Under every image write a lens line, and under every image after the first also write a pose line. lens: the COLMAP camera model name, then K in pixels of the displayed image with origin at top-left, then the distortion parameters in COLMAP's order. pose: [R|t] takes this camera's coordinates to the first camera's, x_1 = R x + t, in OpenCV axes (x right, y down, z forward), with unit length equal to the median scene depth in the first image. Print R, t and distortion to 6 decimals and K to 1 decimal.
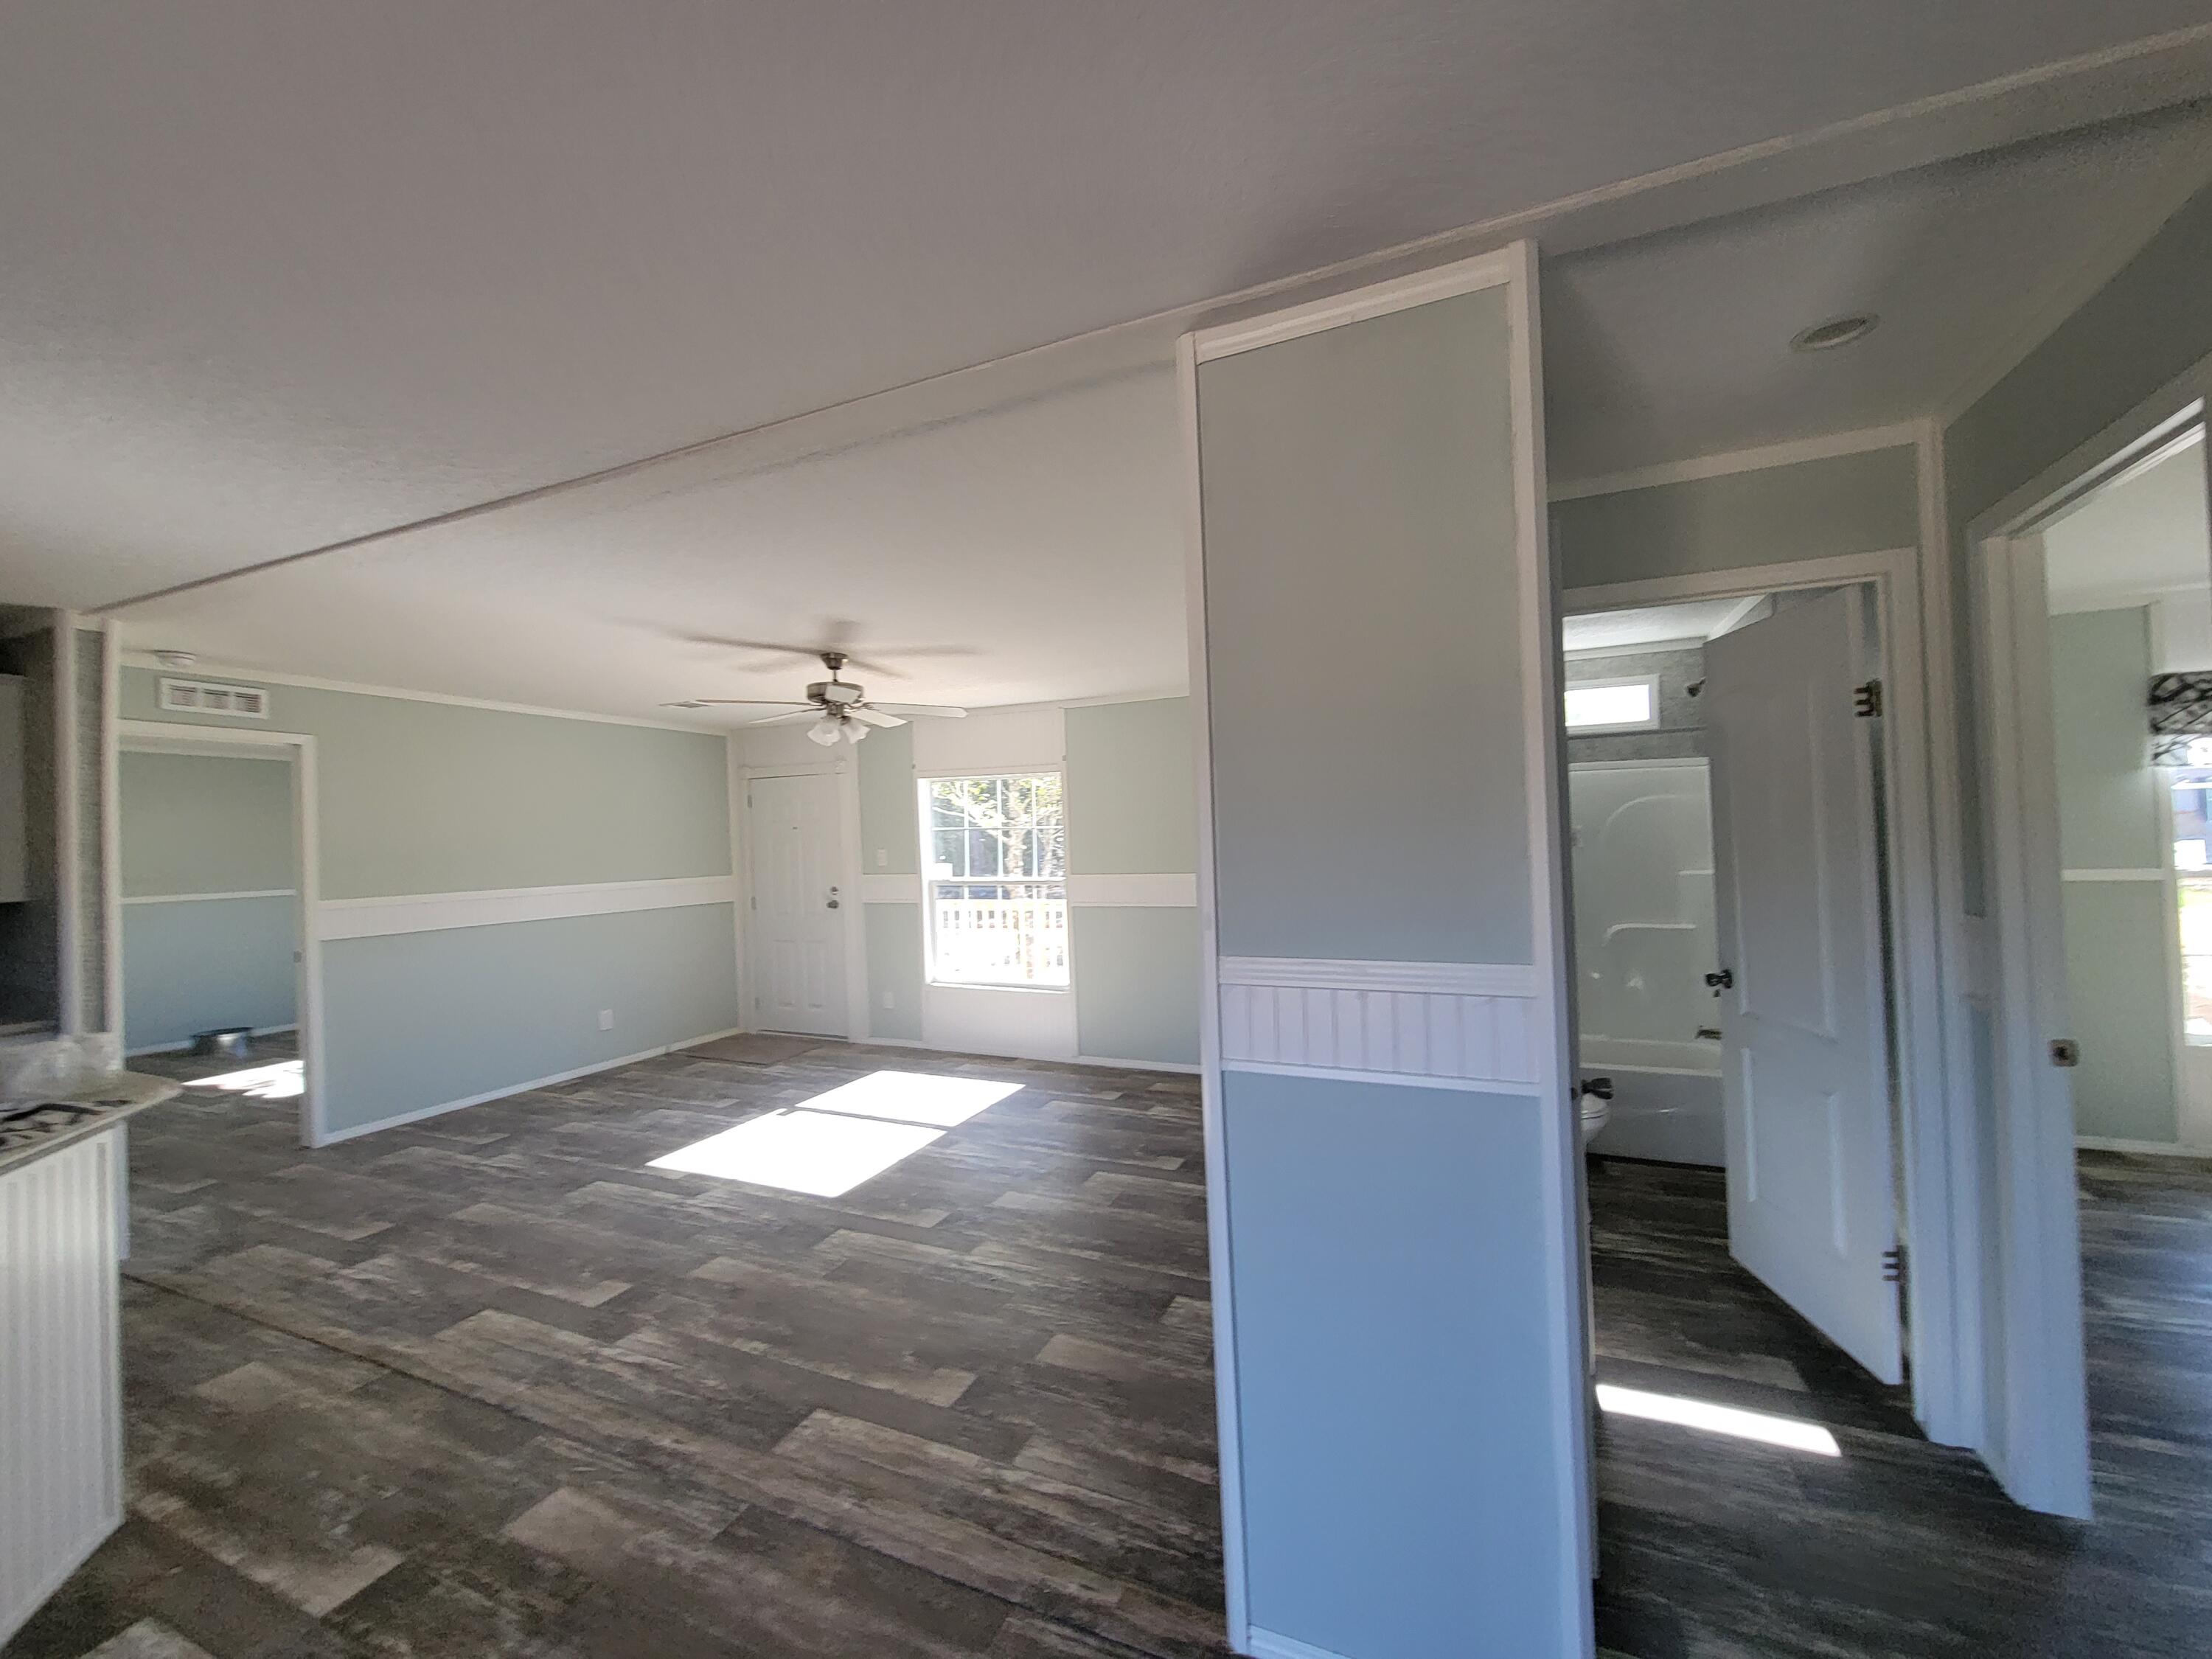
lens RADIAL K [[901.5, 0, 1101.0], [0, 901.5, 842.7], [0, 0, 1]] dist [0.006007, 0.000154]
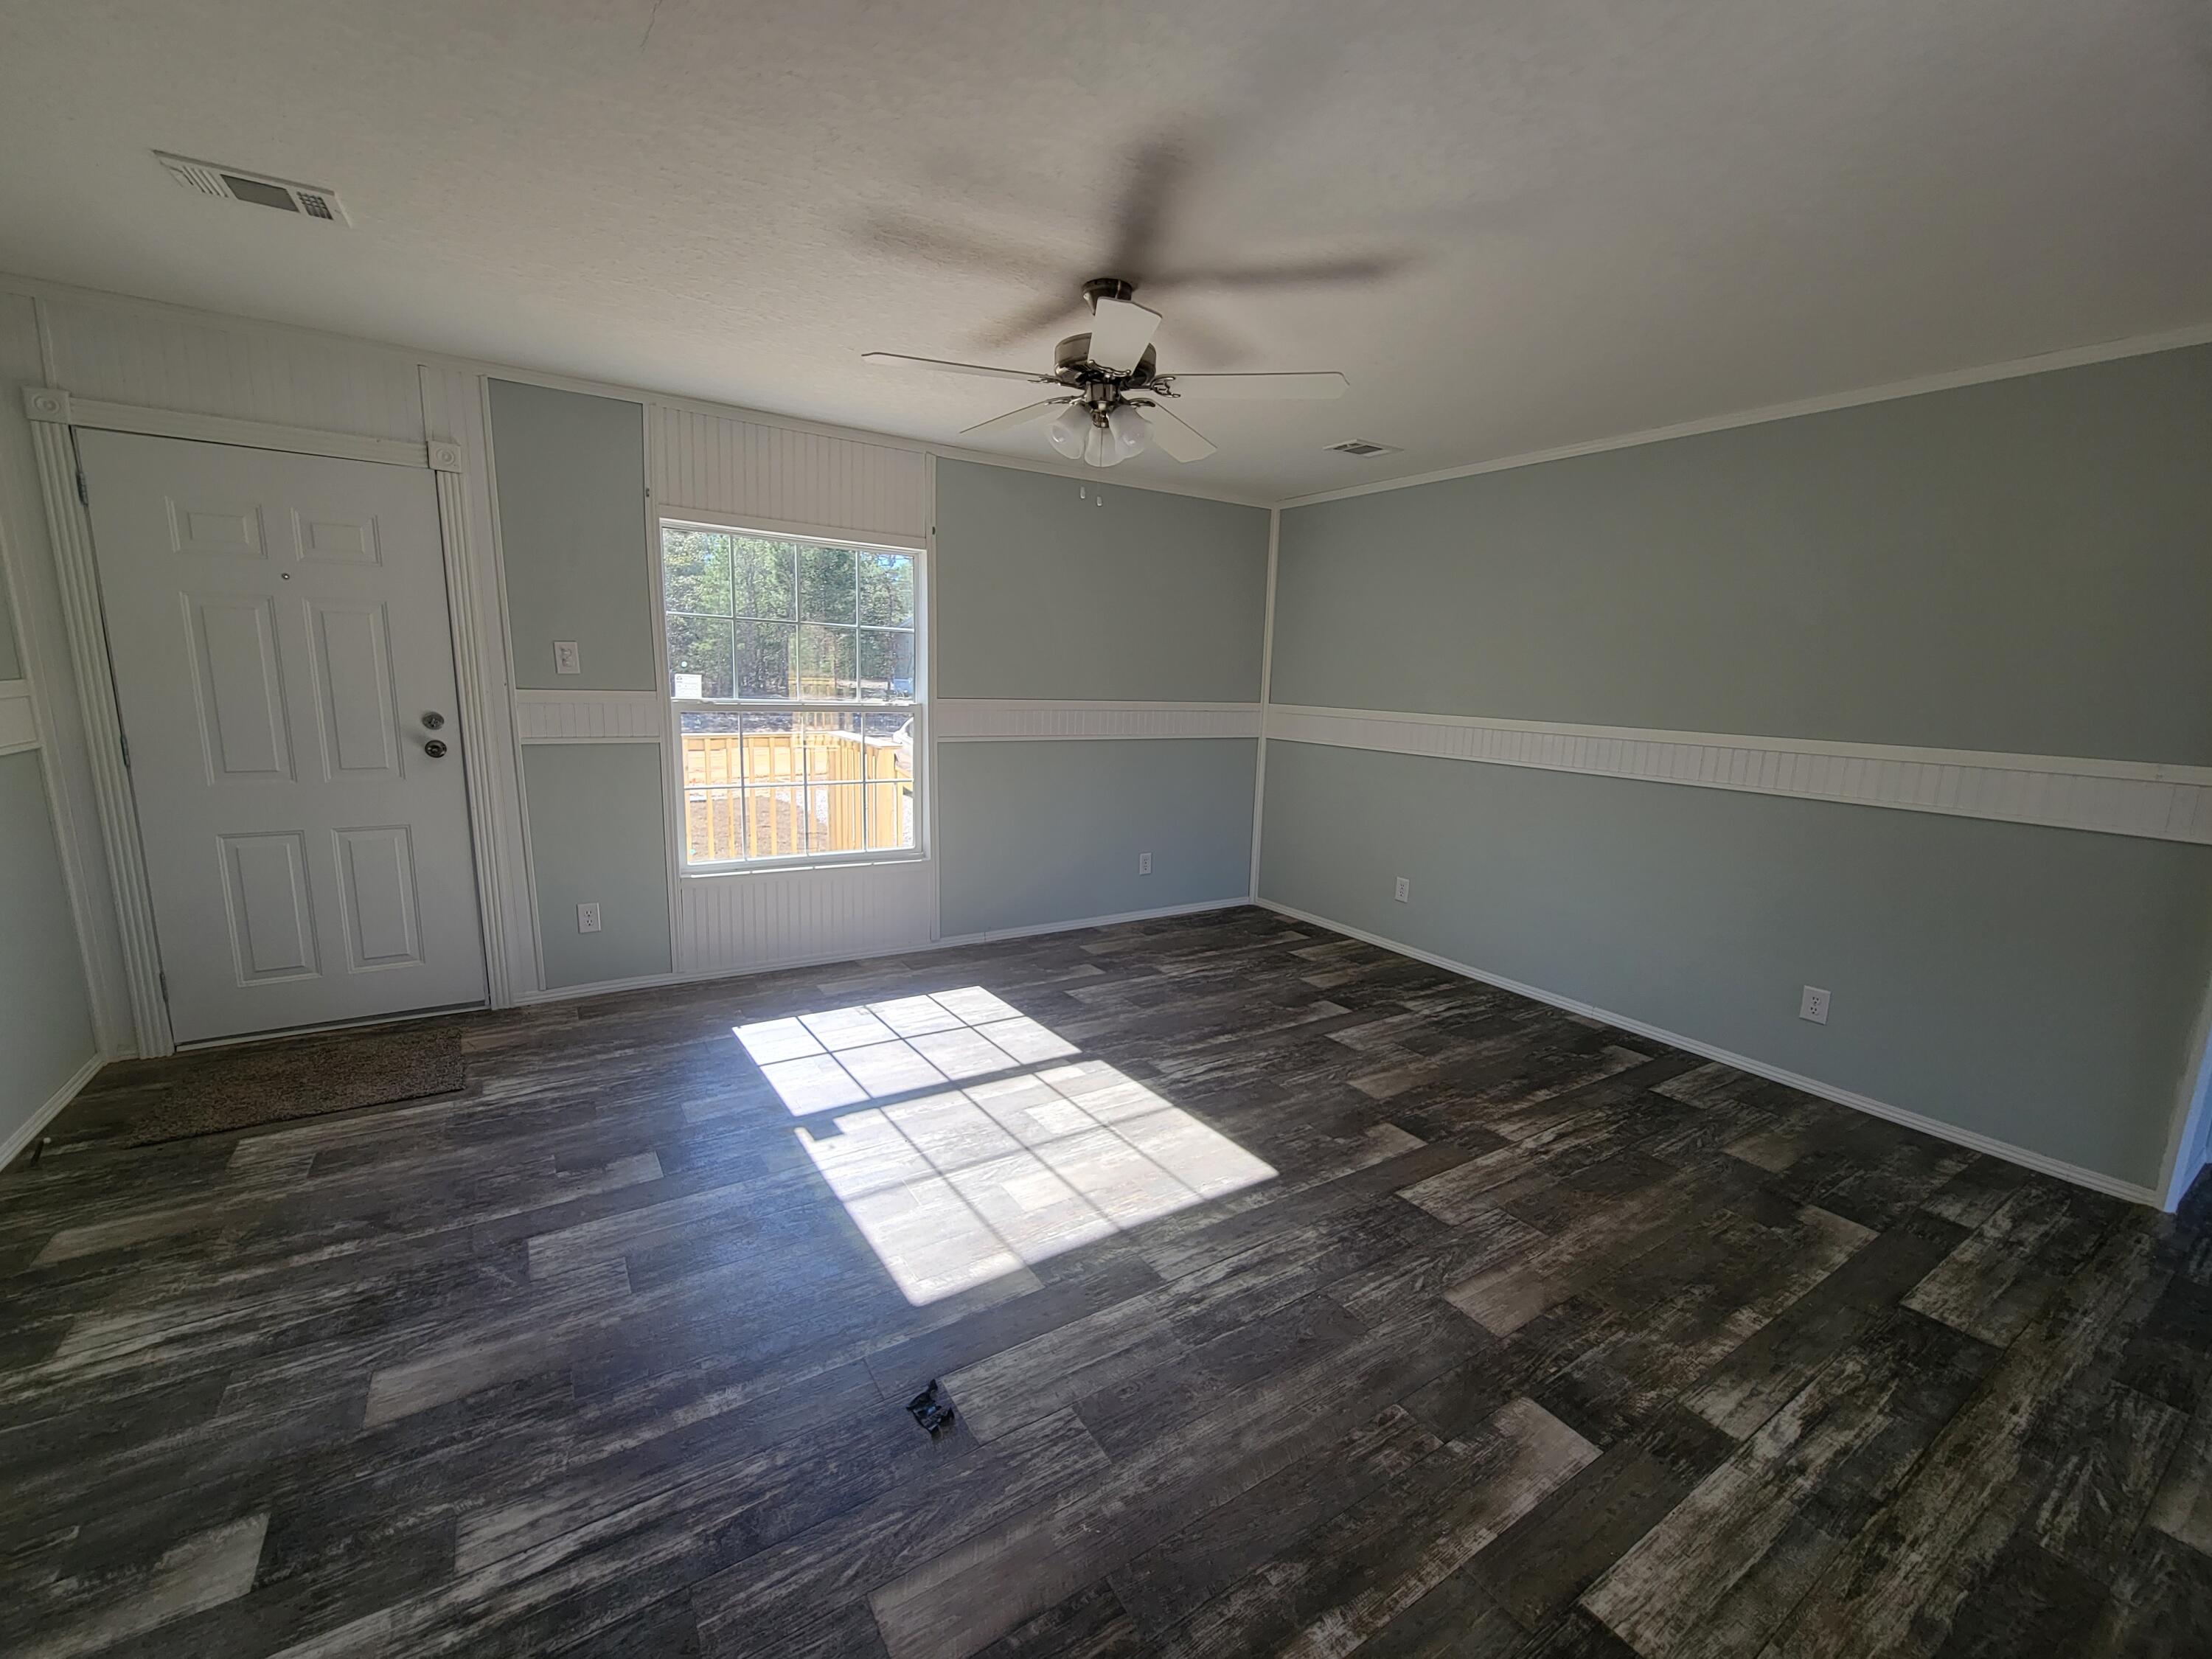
lens RADIAL K [[901.5, 0, 1097.3], [0, 901.5, 810.1], [0, 0, 1]] dist [0.006007, 0.000154]
pose [[0.544063, -0.079101, 0.835307, -0.828328], [-0.049817, 0.990745, 0.126267, 0.035988], [-0.837564, -0.110310, 0.535087, 0.700963]]
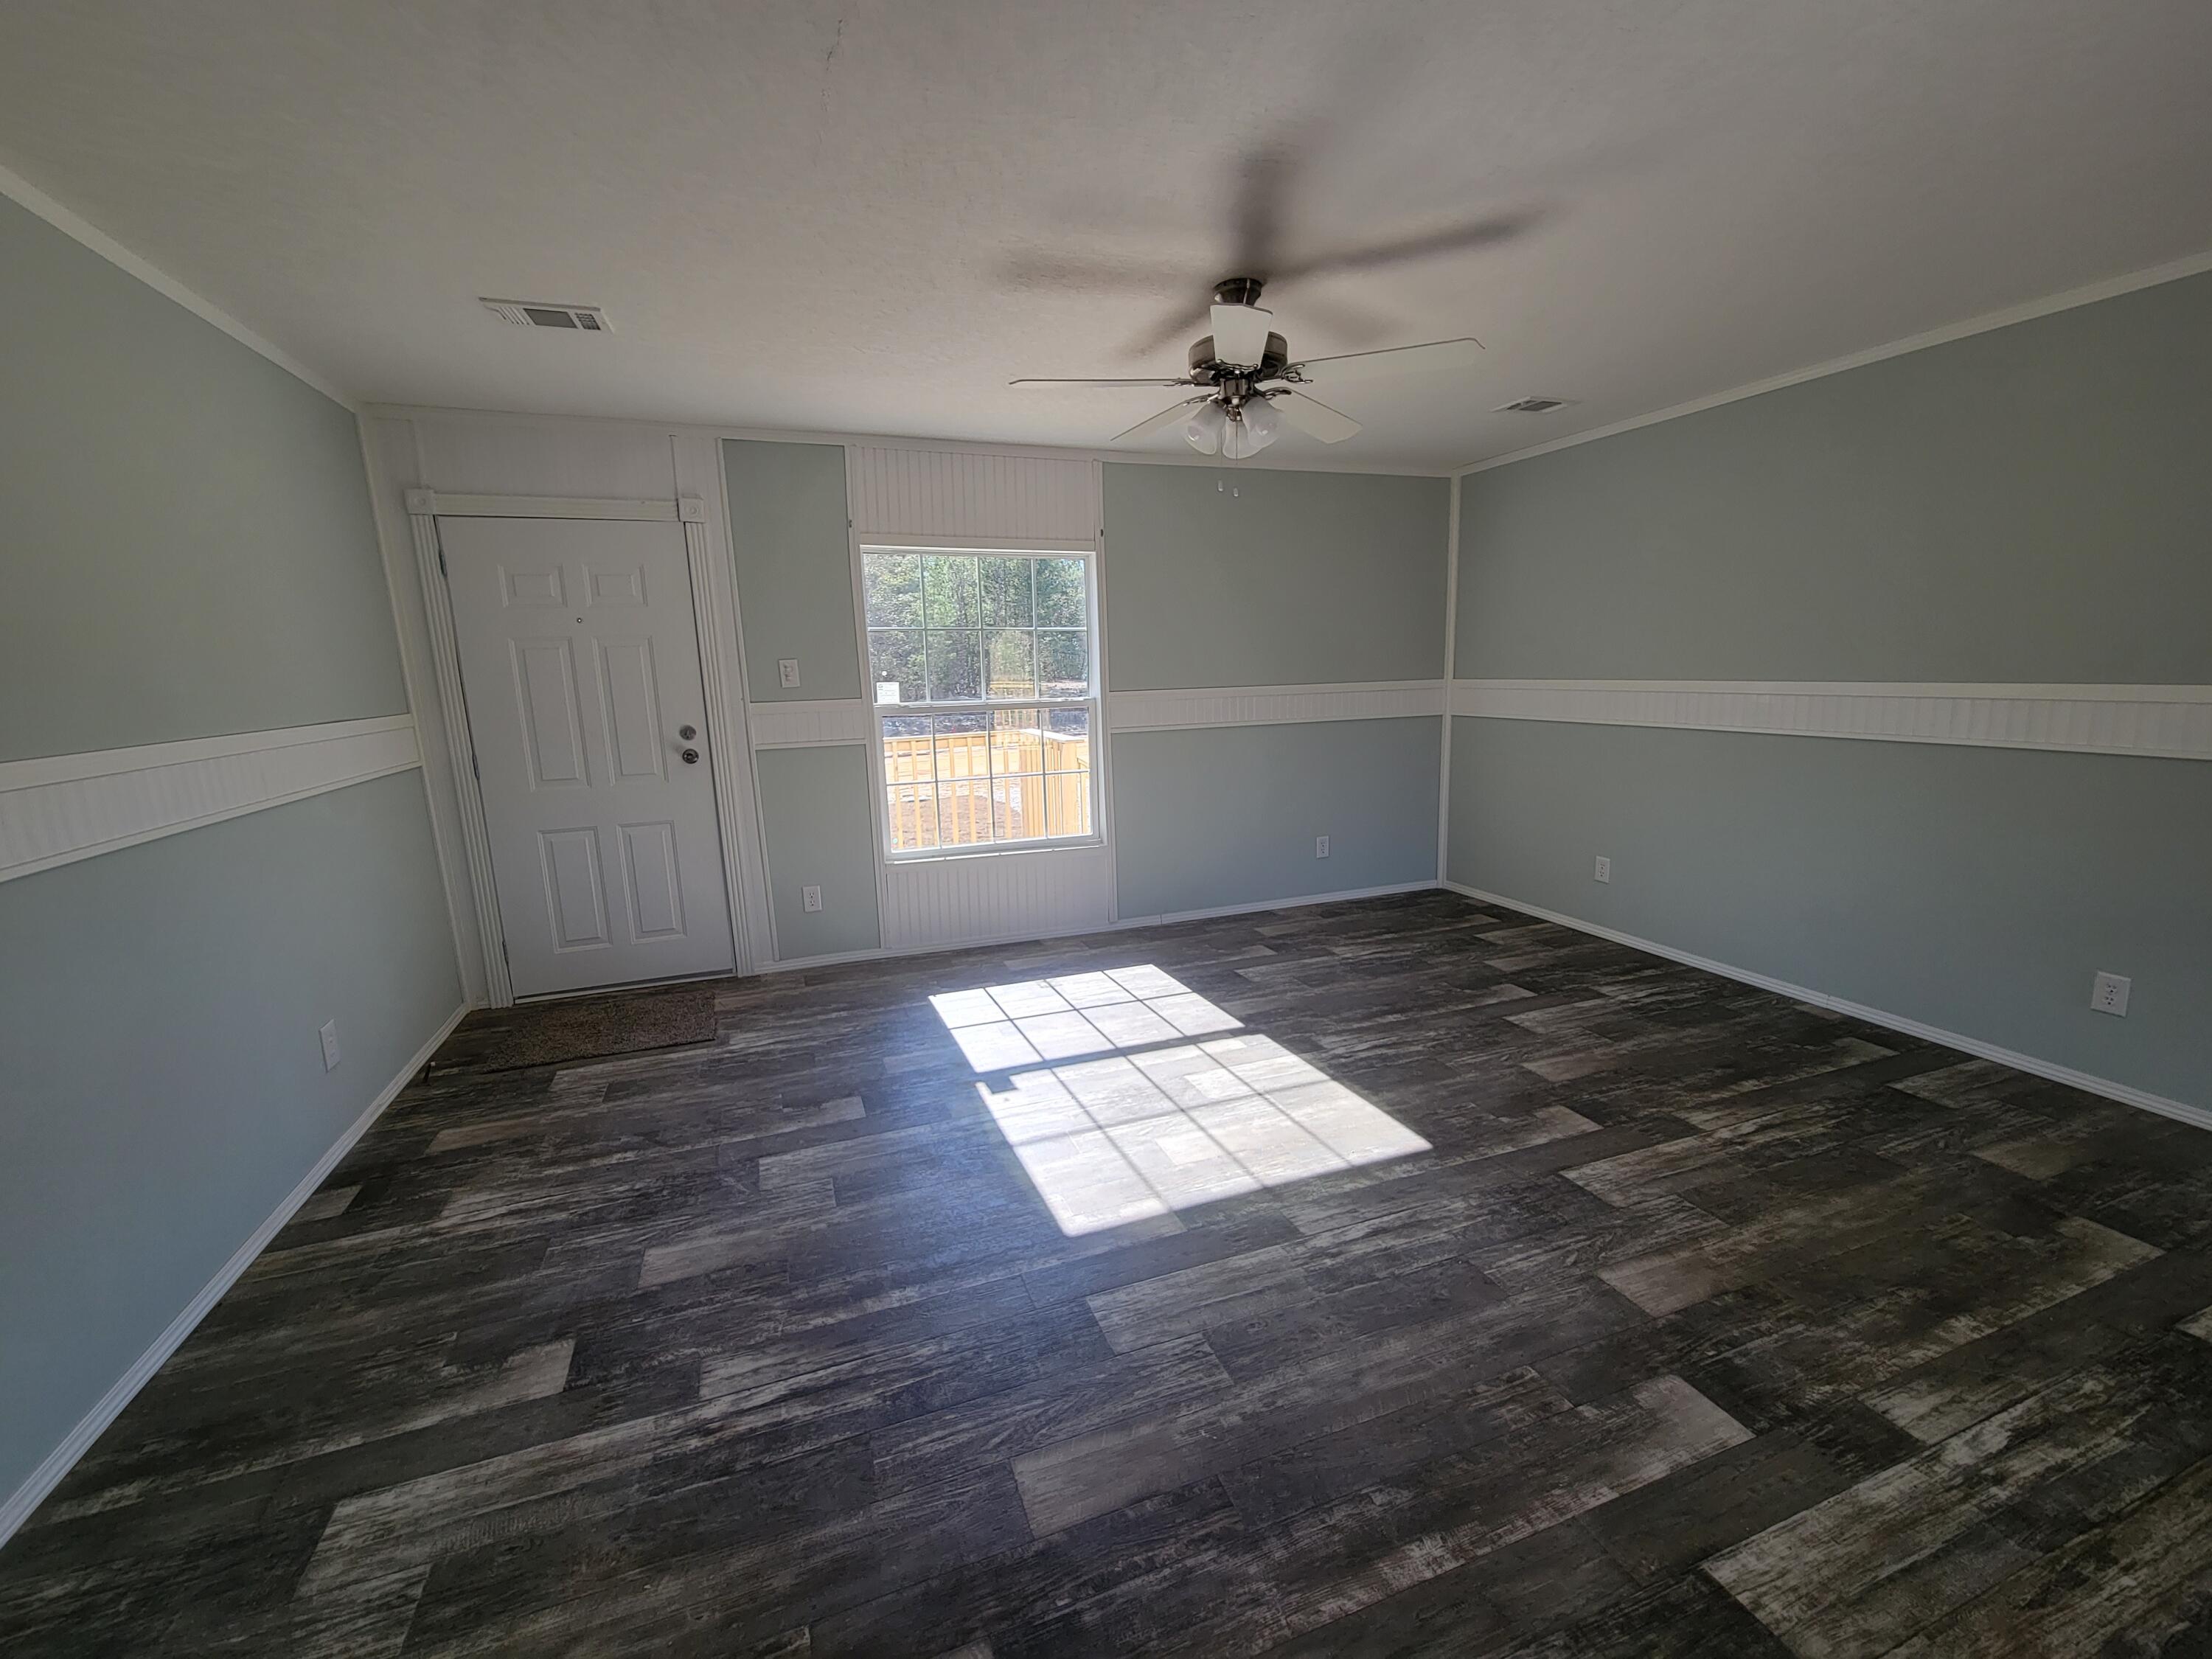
lens RADIAL K [[901.5, 0, 1100.0], [0, 901.5, 804.5], [0, 0, 1]] dist [0.006007, 0.000154]
pose [[0.711549, -0.096463, 0.695983, -0.833442], [0.005000, 0.991201, 0.132268, 0.039744], [-0.702618, -0.090635, 0.705771, 0.645153]]
